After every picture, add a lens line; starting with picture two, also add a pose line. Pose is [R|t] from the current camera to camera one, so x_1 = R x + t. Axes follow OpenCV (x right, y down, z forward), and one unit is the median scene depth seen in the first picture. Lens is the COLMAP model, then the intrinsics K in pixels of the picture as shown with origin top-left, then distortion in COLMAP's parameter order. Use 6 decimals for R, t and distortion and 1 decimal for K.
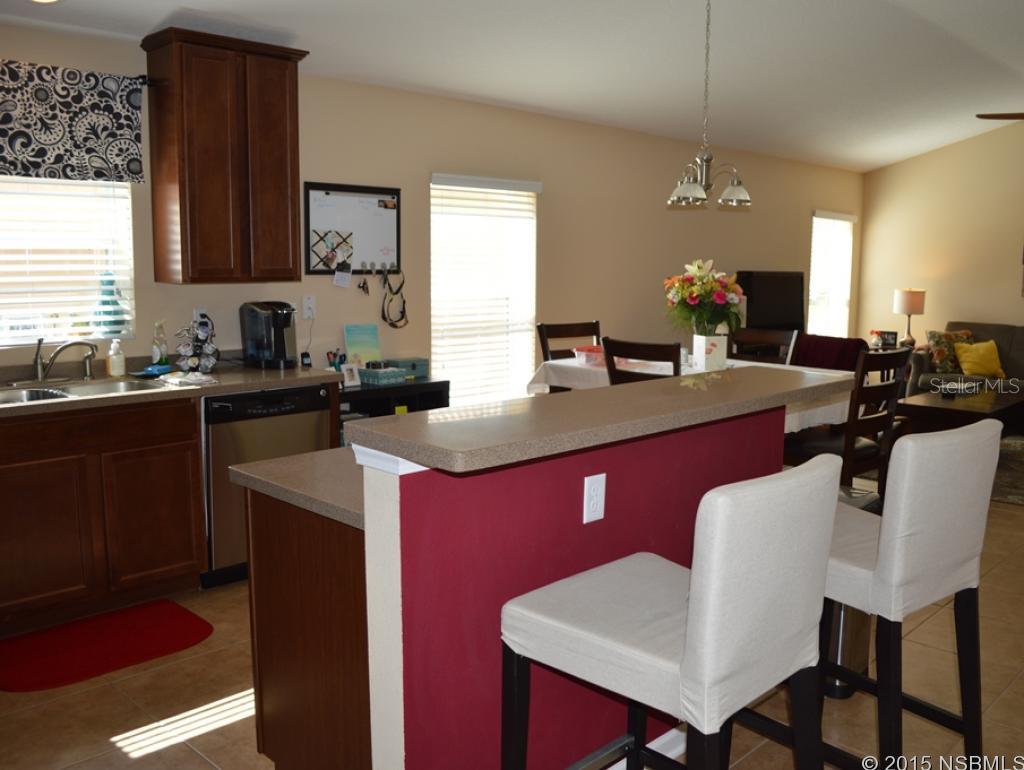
lens RADIAL K [[916.2, 0, 499.5], [0, 916.2, 384.2], [0, 0, 1]] dist [-0.073055, 0.012397]
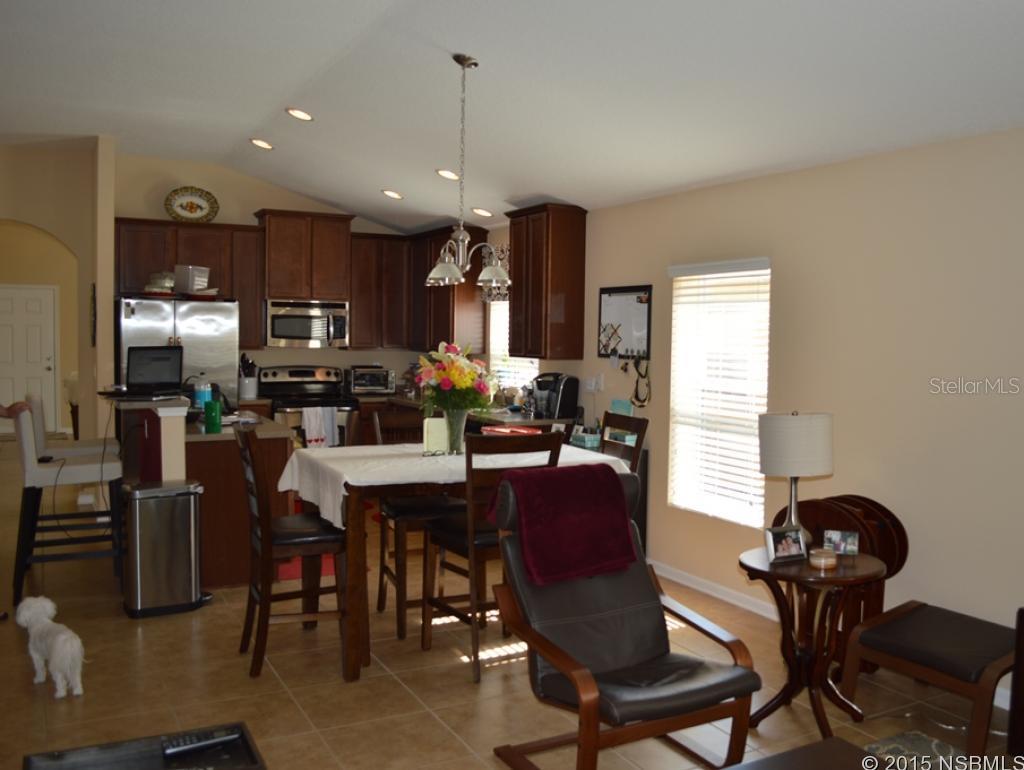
lens RADIAL K [[900.1, 0, 576.7], [0, 900.1, 383.5], [0, 0, 1]] dist [-0.080062, 0.001249]
pose [[-0.224641, 0.040773, -0.973588, 1.316564], [-0.149263, 0.985893, 0.075728, -0.216143], [0.962942, 0.162332, -0.215387, 1.539033]]
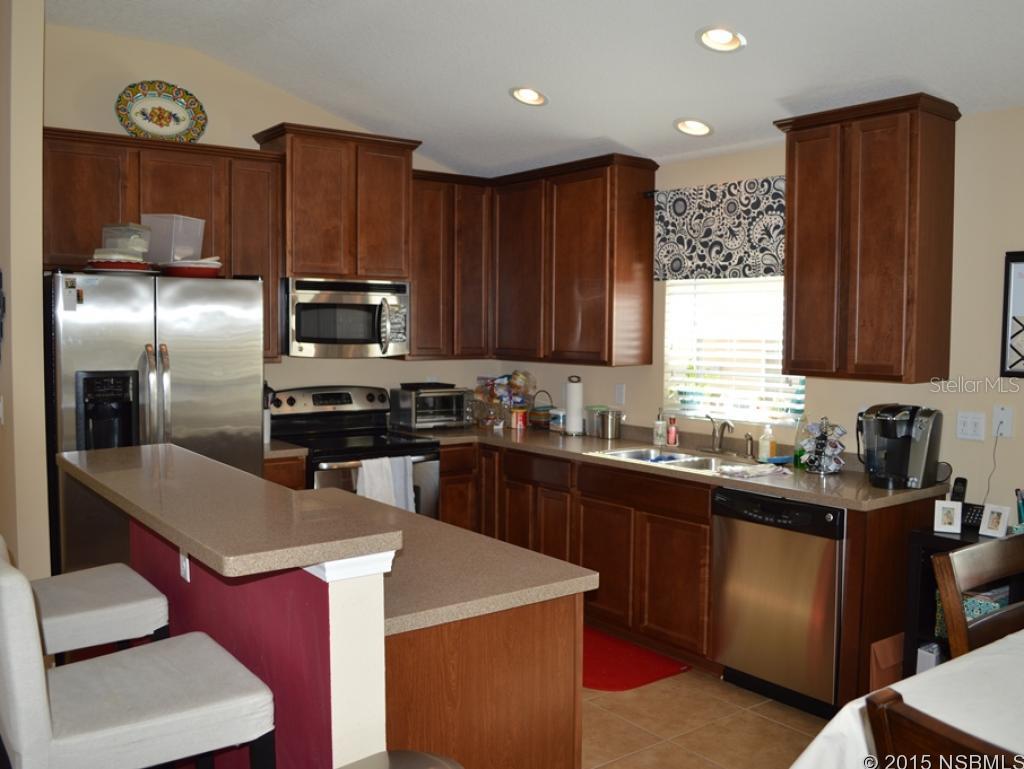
lens RADIAL K [[916.2, 0, 499.5], [0, 916.2, 383.7], [0, 0, 1]] dist [-0.073055, 0.012397]
pose [[-0.129524, 0.051907, -0.990217, 0.684042], [-0.142550, 0.987281, 0.070399, -0.131791], [0.981276, 0.150274, -0.120477, 0.843756]]
